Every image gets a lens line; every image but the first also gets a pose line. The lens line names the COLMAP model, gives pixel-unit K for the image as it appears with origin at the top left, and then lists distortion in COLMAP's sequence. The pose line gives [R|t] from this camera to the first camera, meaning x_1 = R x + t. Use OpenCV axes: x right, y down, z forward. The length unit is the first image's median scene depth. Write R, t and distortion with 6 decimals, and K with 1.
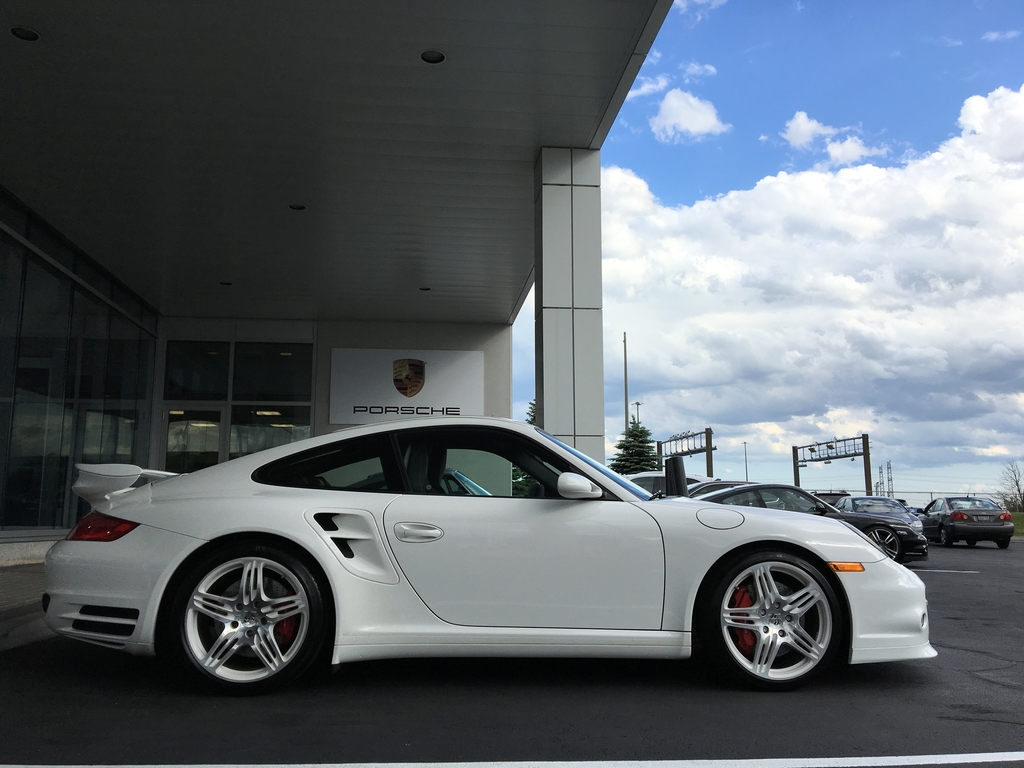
lens RADIAL K [[864.6, 0, 505.4], [0, 864.6, 376.5], [0, 0, 1]] dist [0.024531, -0.061740]
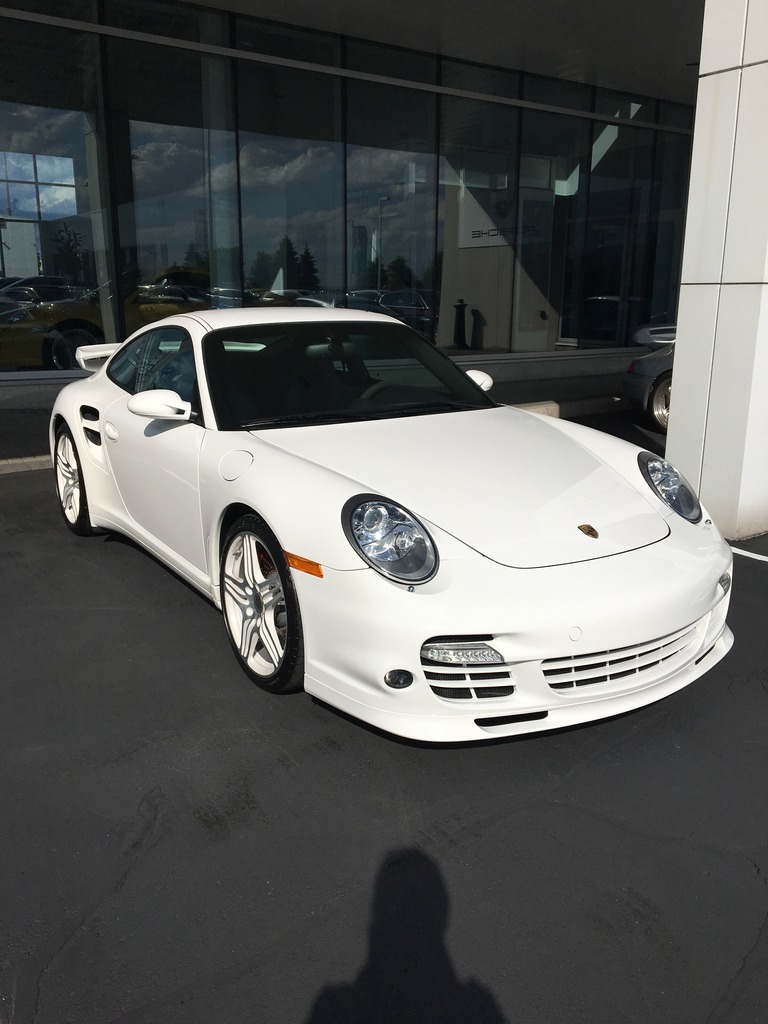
lens RADIAL K [[864.6, 0, 371.2], [0, 864.6, 517.5], [0, 0, 1]] dist [0.024531, -0.061740]
pose [[0.473968, 0.217438, -0.853273, 0.939665], [0.142769, 0.937233, 0.318138, -0.019701], [0.868891, -0.272608, 0.413175, 0.744584]]
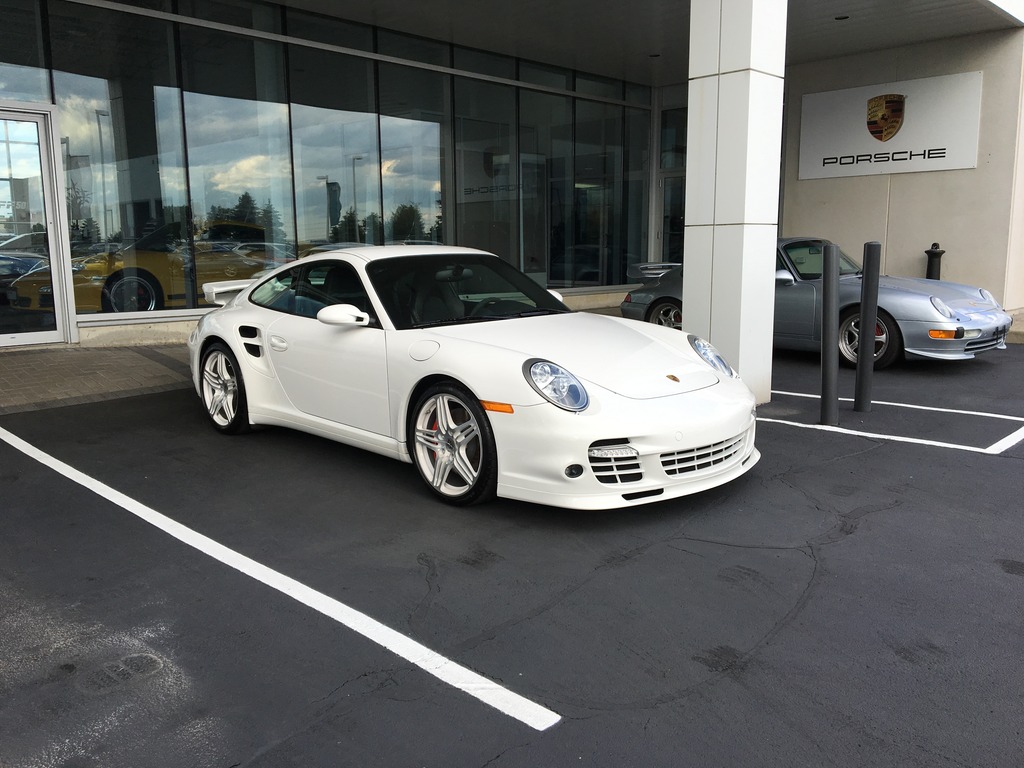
lens RADIAL K [[864.6, 0, 505.0], [0, 864.6, 389.5], [0, 0, 1]] dist [0.024531, -0.061740]
pose [[0.637266, 0.113680, -0.762213, 1.109037], [0.139359, 0.955755, 0.259060, -0.054818], [0.757939, -0.271311, 0.593228, 0.399953]]
